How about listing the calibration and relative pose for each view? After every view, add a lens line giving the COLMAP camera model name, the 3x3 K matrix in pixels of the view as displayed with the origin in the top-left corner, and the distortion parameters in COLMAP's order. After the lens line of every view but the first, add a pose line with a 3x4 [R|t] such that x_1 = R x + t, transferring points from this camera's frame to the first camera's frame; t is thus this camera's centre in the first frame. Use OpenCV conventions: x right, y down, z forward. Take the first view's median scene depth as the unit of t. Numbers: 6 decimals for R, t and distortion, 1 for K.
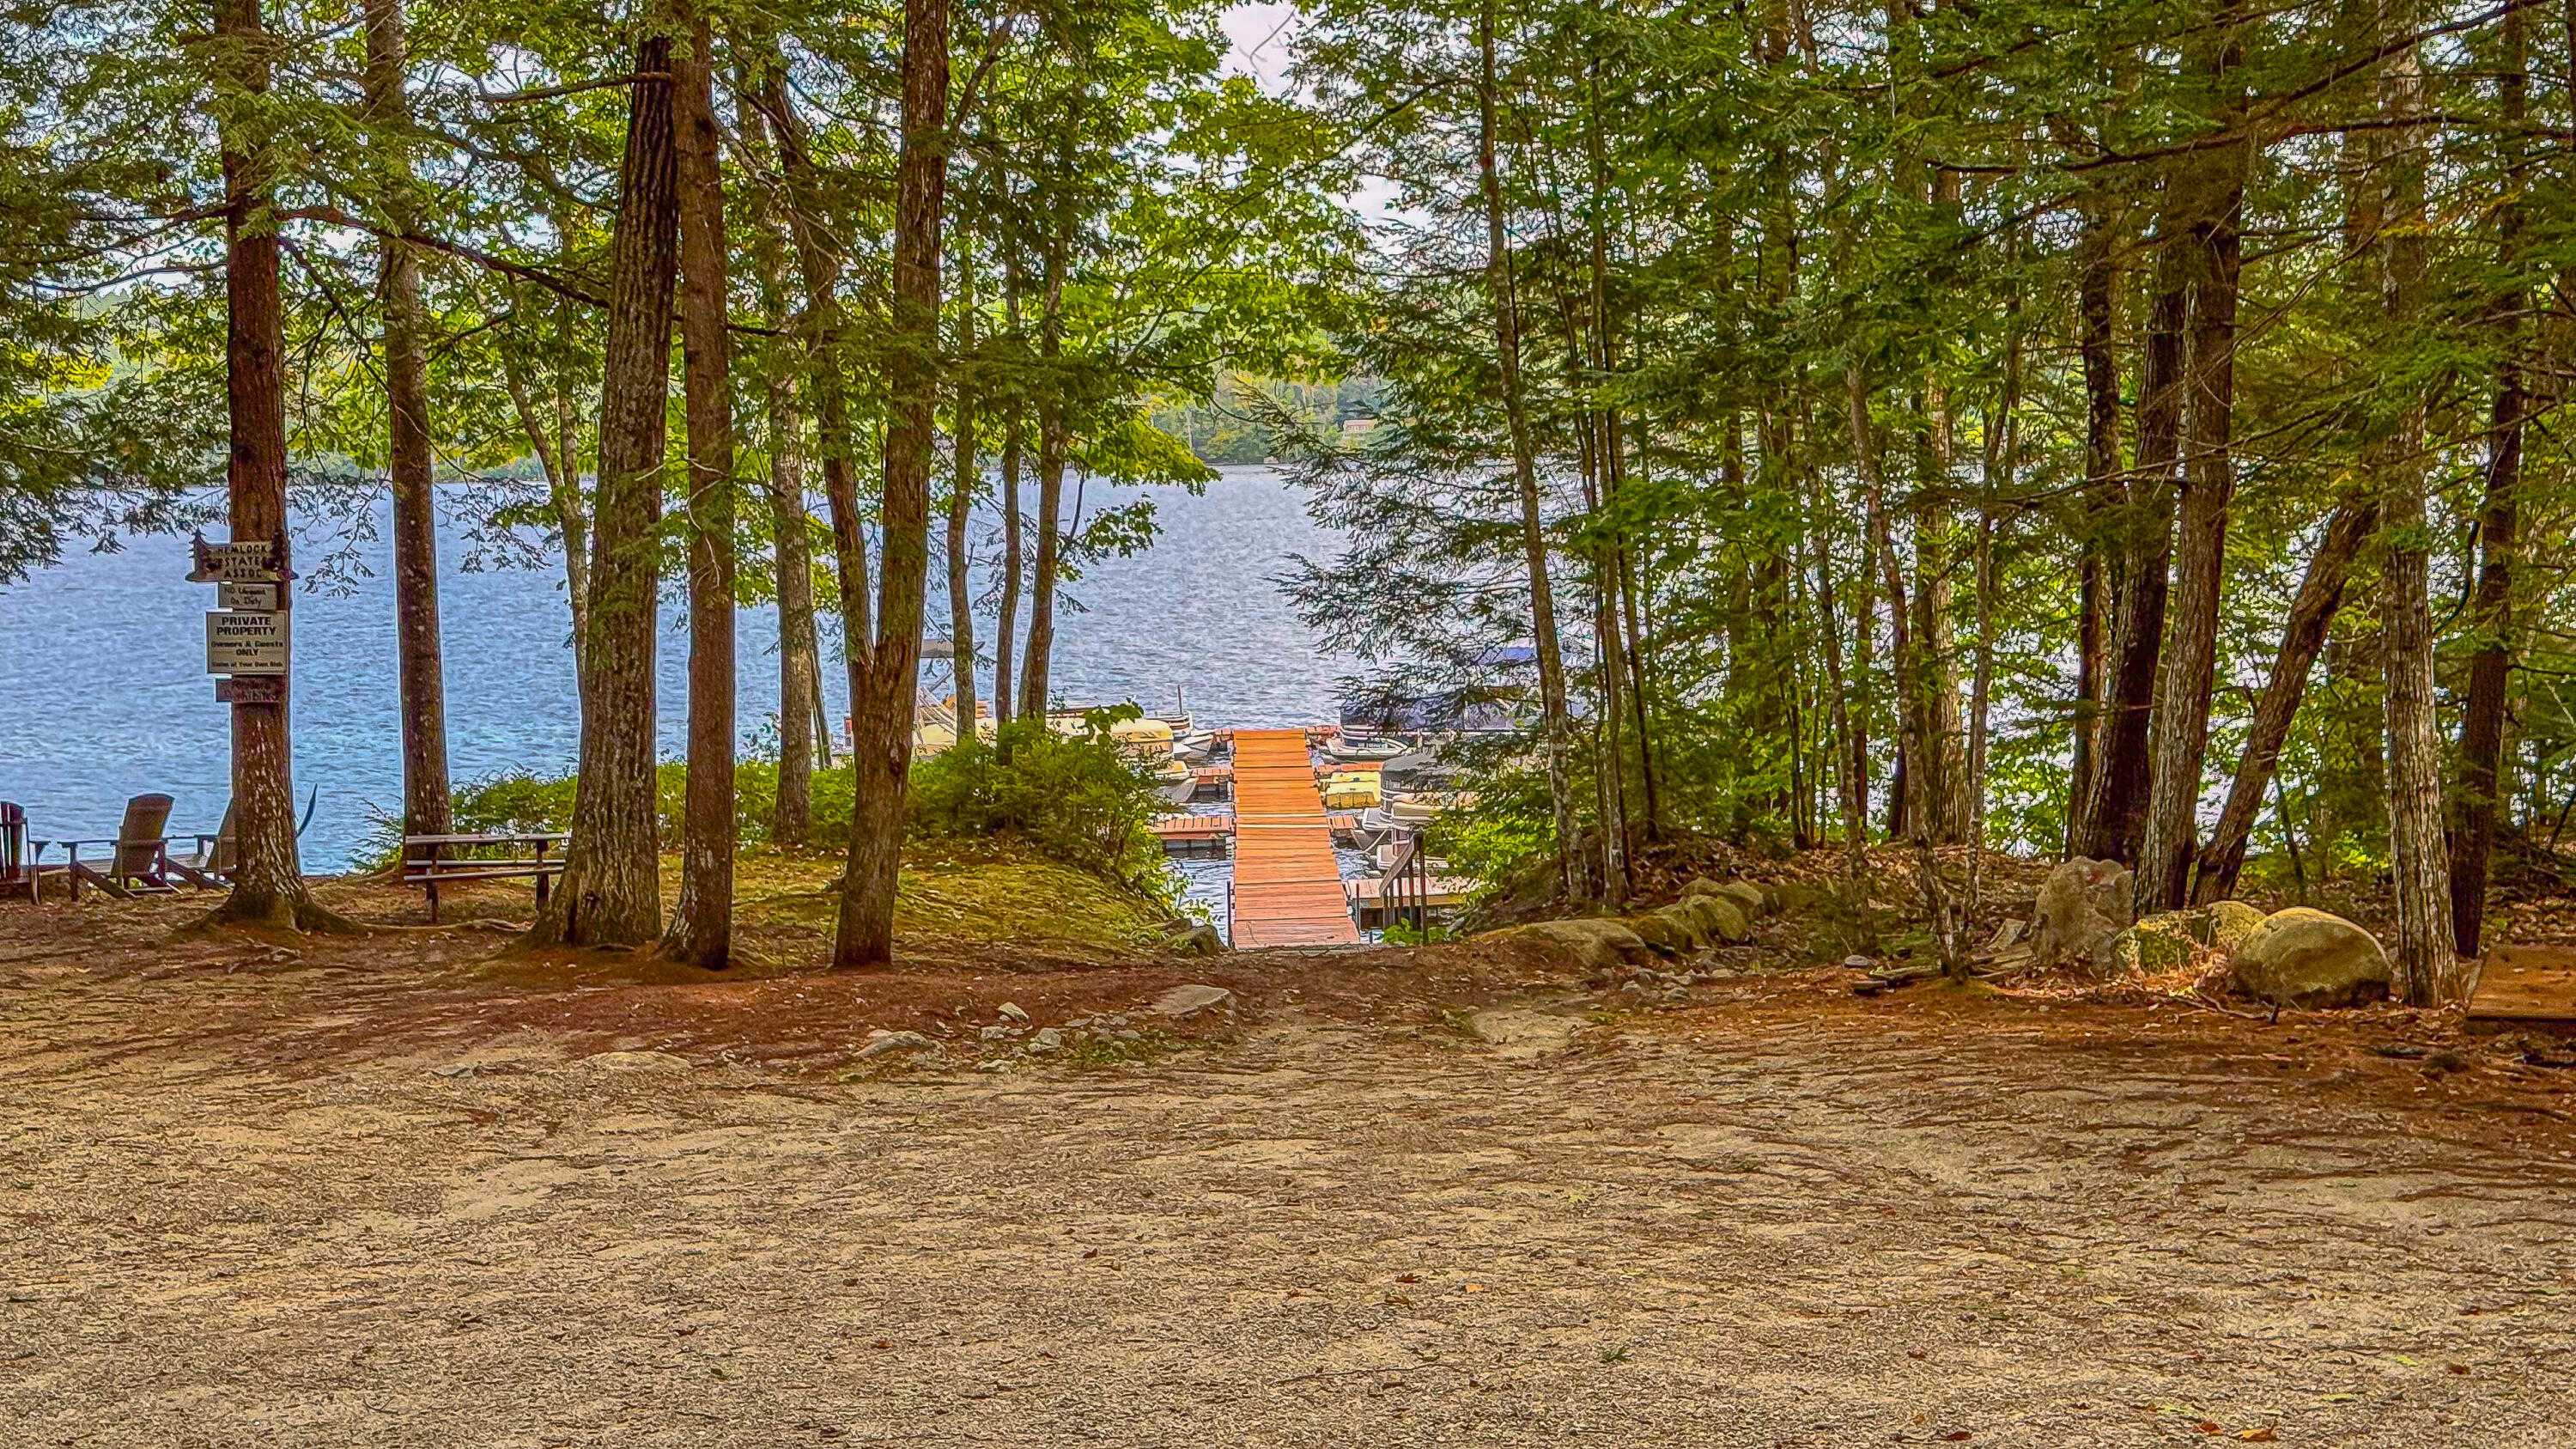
lens RADIAL K [[3620.5, 0, 1284.2], [0, 3620.5, 723.0], [0, 0, 1]] dist [0.051924, 0.000000]
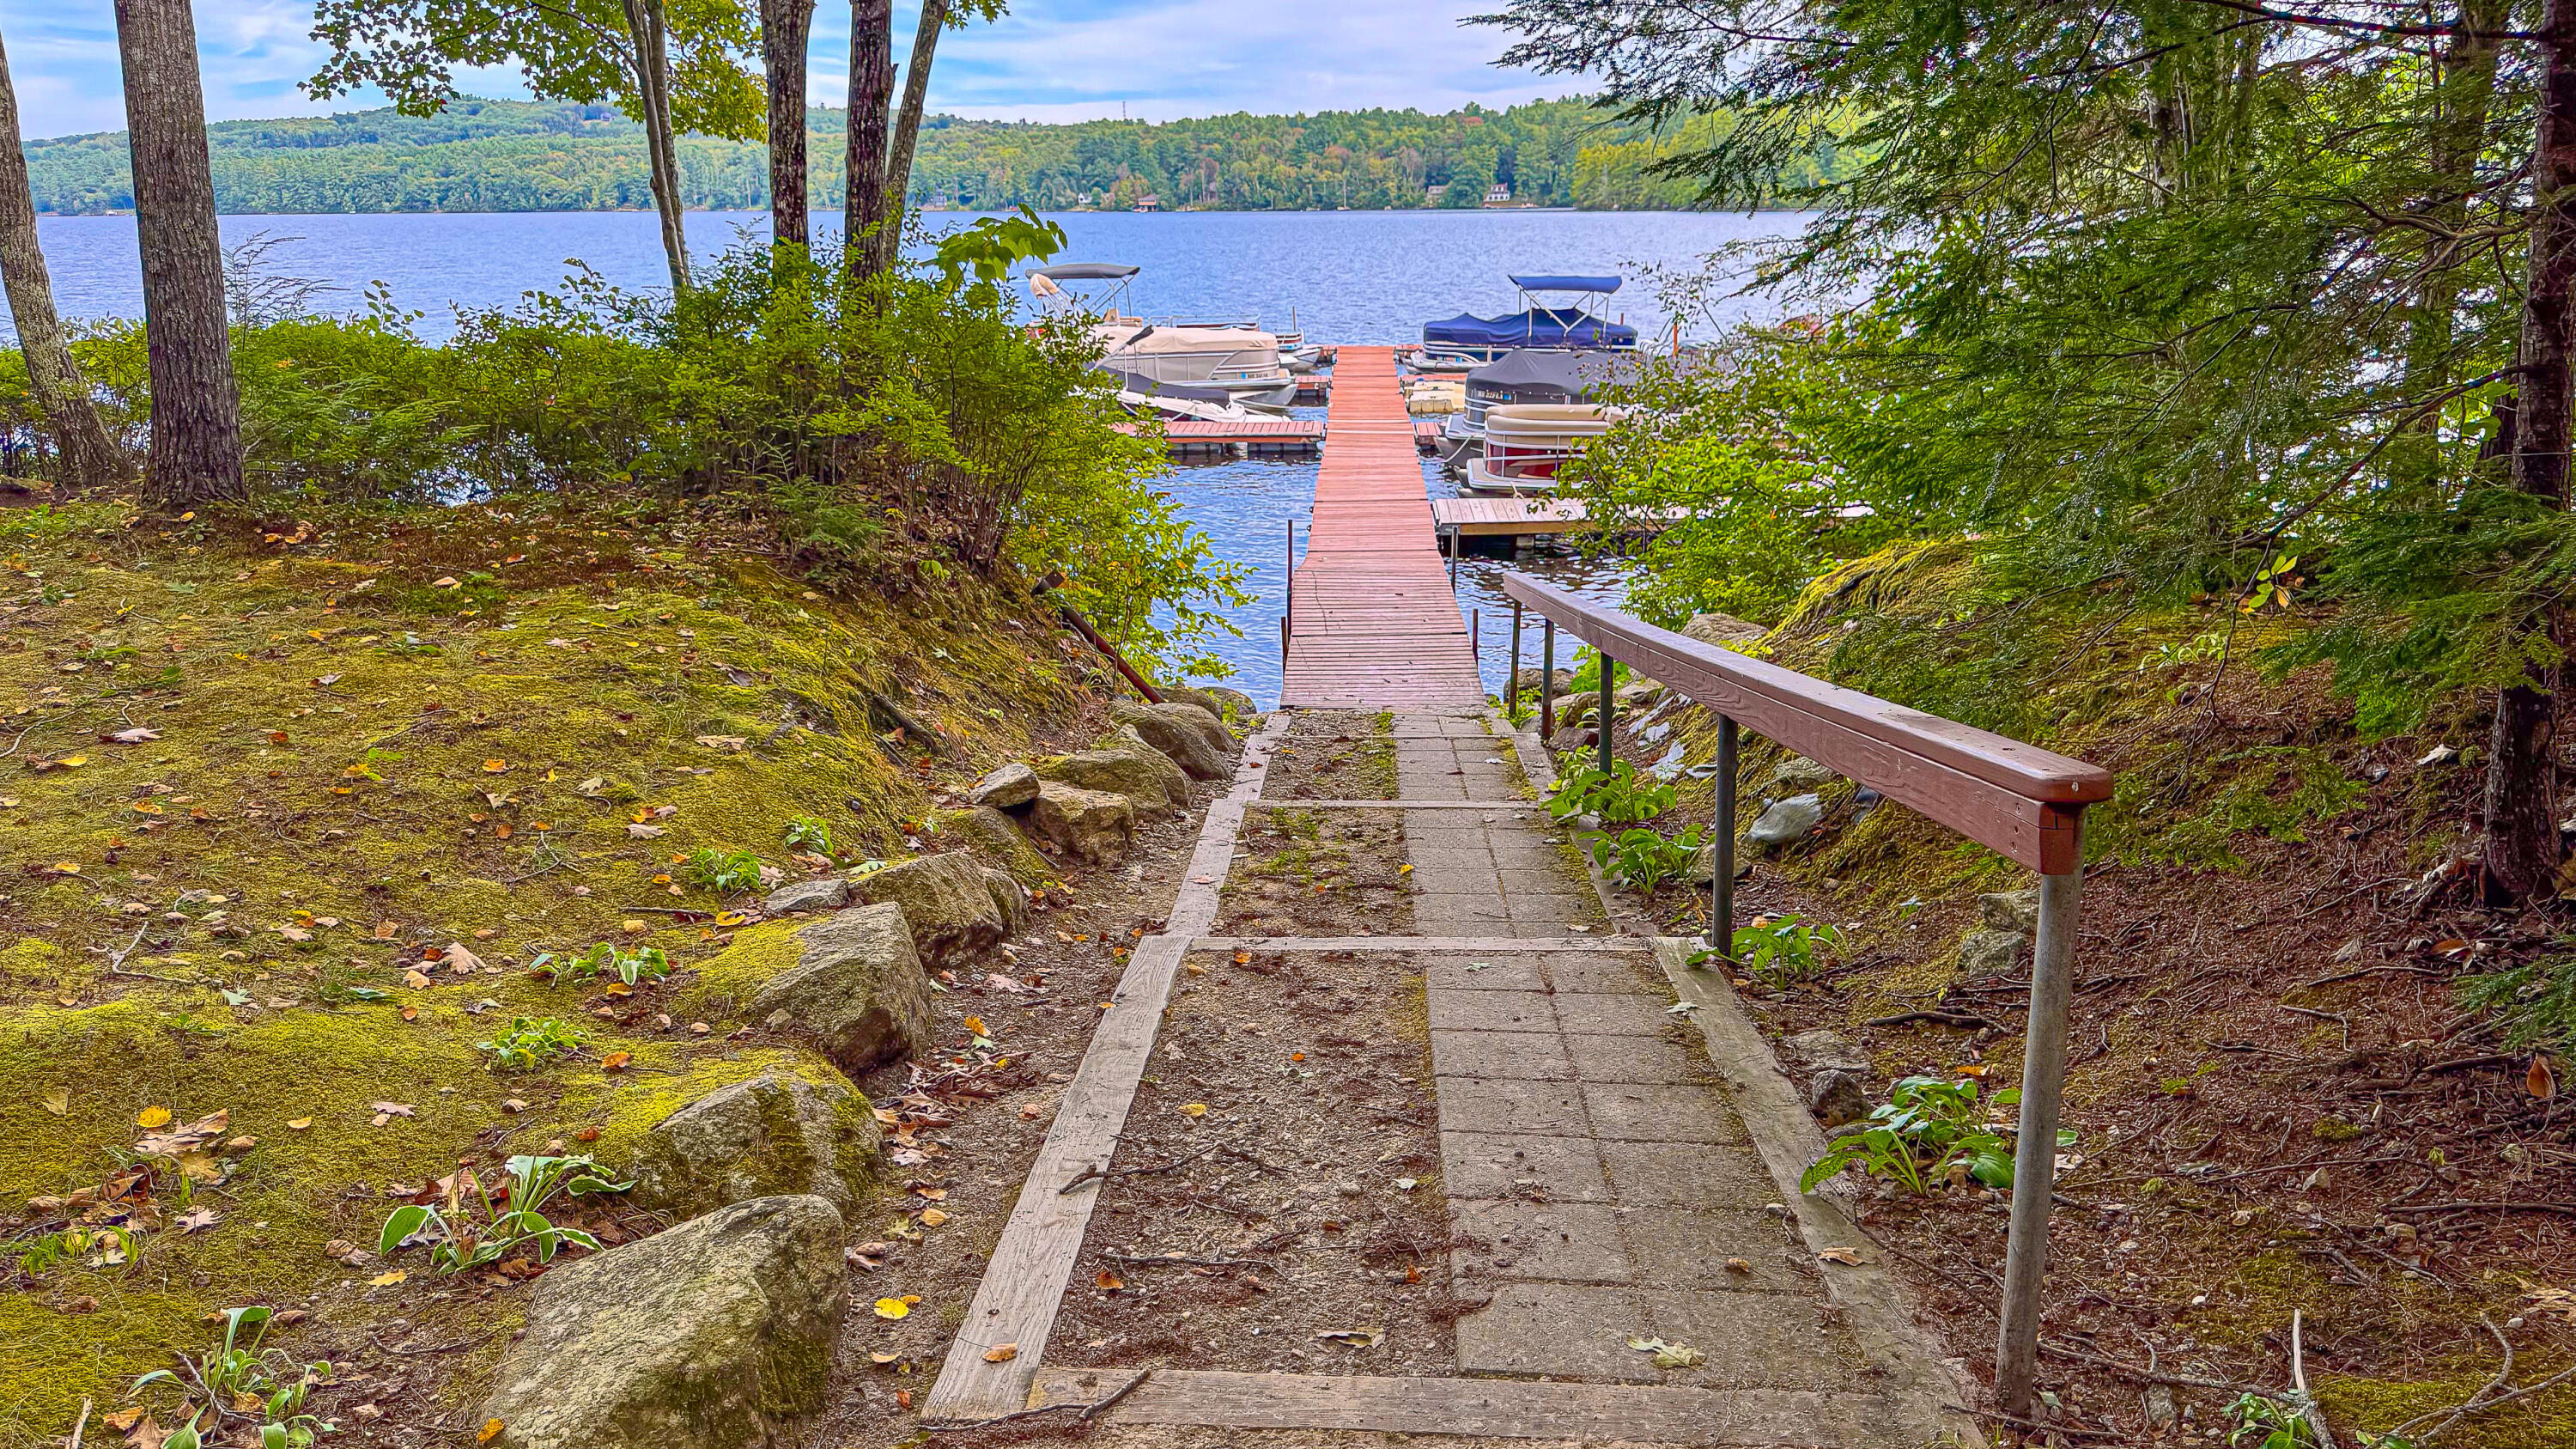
lens RADIAL K [[1810.5, 0, 1290.4], [0, 1810.5, 745.0], [0, 0, 1]] dist [0.045777, -0.020174]
pose [[0.998575, 0.031951, -0.042738, 0.001921], [-0.022265, 0.977349, 0.210459, 0.008494], [0.048494, -0.209208, 0.976668, 0.579630]]
